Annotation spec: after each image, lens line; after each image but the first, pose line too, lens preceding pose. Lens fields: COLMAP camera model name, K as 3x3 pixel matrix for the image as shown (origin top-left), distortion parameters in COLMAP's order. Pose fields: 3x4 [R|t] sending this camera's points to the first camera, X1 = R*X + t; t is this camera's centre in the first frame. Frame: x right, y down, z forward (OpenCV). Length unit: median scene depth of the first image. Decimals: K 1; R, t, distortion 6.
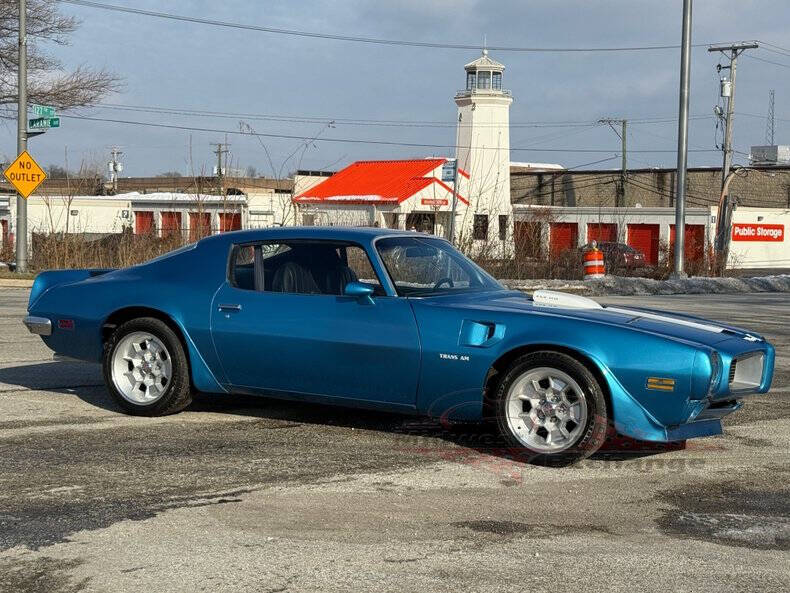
lens RADIAL K [[1245.7, 0, 394.3], [0, 1245.7, 302.3], [0, 0, 1]] dist [0.134318, 0.000000]
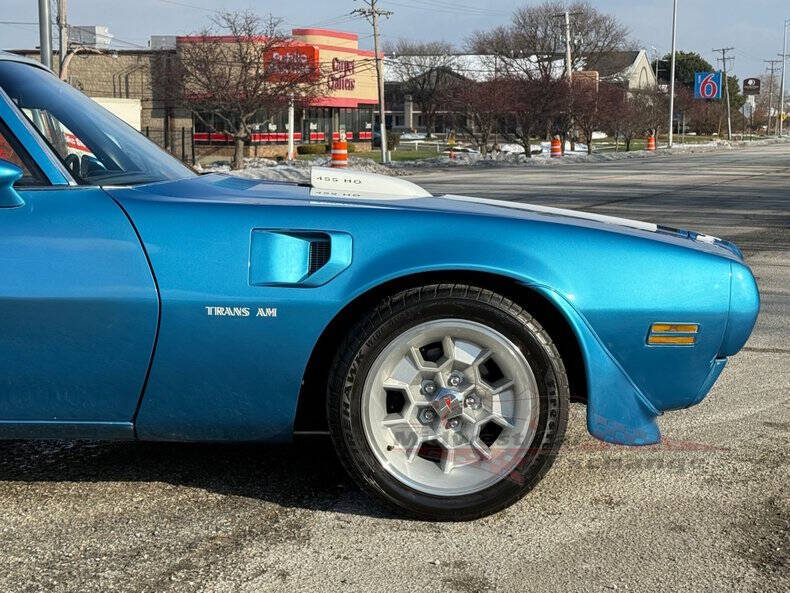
lens RADIAL K [[1437.0, 0, 408.1], [0, 1437.0, 282.3], [0, 0, 1]] dist [0.134967, 0.000000]
pose [[0.869402, -0.066586, 0.489598, -0.022182], [0.042612, 0.997291, 0.059965, 0.000577], [-0.492264, -0.031271, 0.869884, 0.071887]]
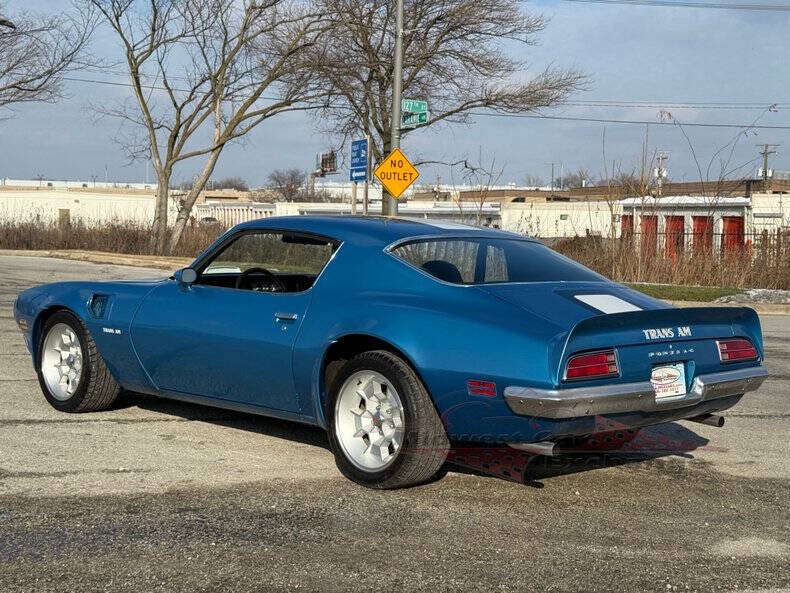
lens RADIAL K [[1245.7, 0, 388.5], [0, 1245.7, 304.2], [0, 0, 1]] dist [0.134318, 0.000000]
pose [[0.904971, 0.027994, -0.424552, 0.063266], [-0.029426, 0.999562, 0.003185, -0.002879], [0.424455, 0.009610, 0.905398, 0.083469]]
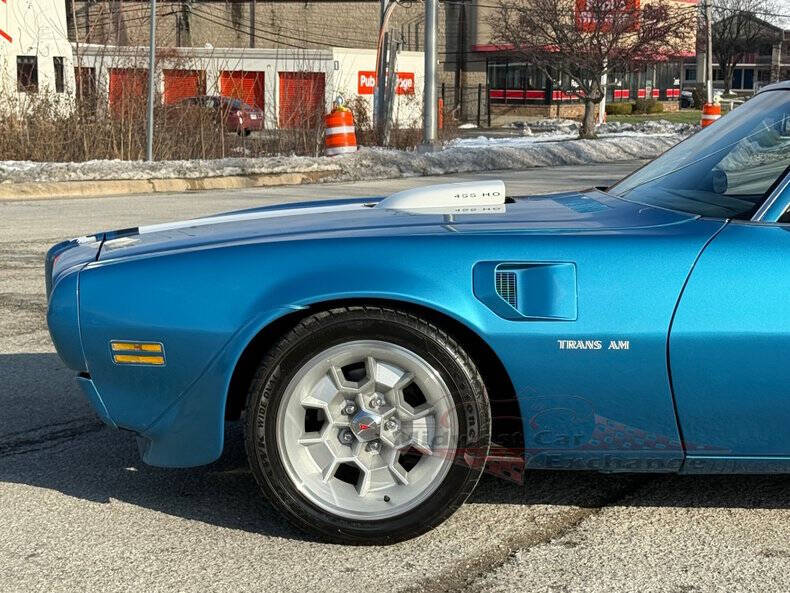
lens RADIAL K [[1598.9, 0, 403.1], [0, 1598.9, 302.7], [0, 0, 1]] dist [0.127286, 0.000000]
pose [[0.941963, -0.049899, 0.331986, -0.065813], [0.022986, 0.996158, 0.084508, -0.007682], [-0.334928, -0.071973, 0.939491, 0.128845]]
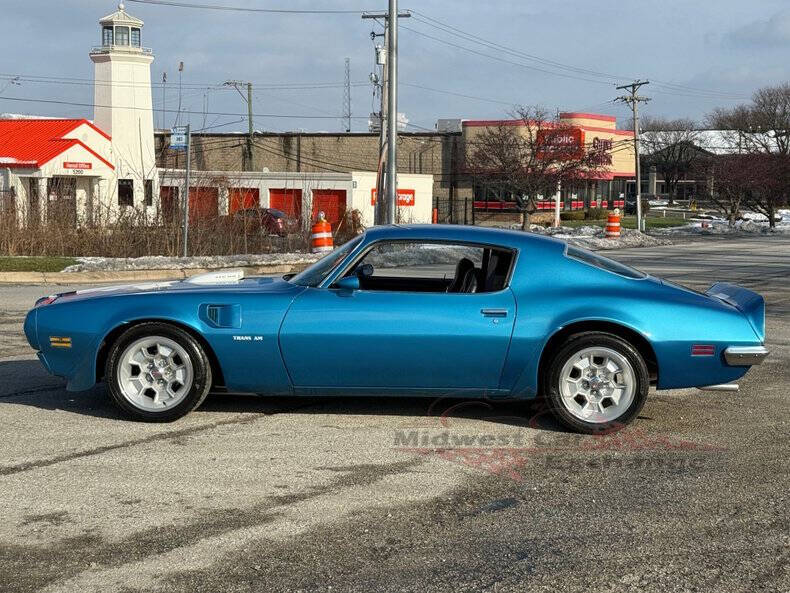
lens RADIAL K [[1245.7, 0, 390.6], [0, 1245.7, 301.6], [0, 0, 1]] dist [0.134318, 0.000000]
pose [[0.951019, -0.032020, 0.307470, -0.060001], [0.022856, 0.999182, 0.033359, -0.007642], [-0.308286, -0.024698, 0.950973, 0.048777]]
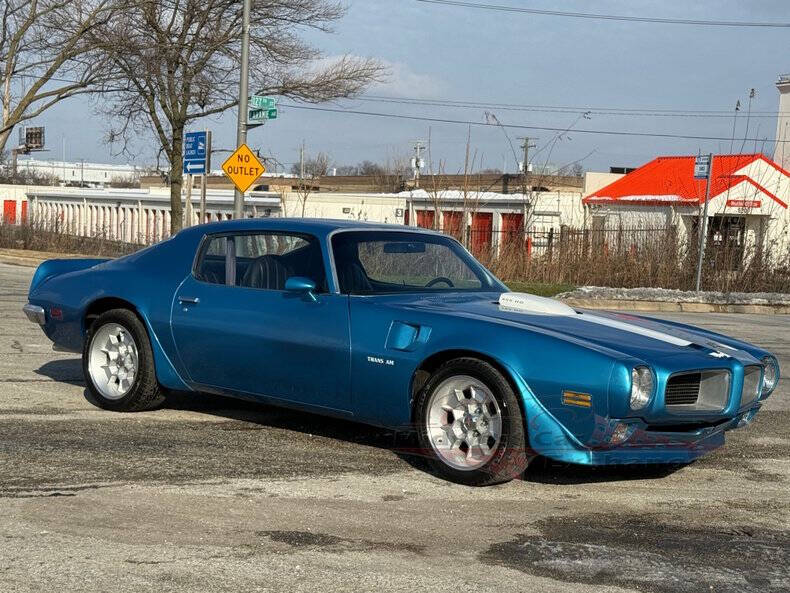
lens RADIAL K [[1380.7, 0, 395.9], [0, 1380.7, 301.9], [0, 0, 1]] dist [0.150611, 0.000000]
pose [[0.971729, 0.033179, -0.233755, 0.041829], [-0.035126, 0.999374, -0.004170, 0.000622], [0.233470, 0.012263, 0.972287, 0.001276]]
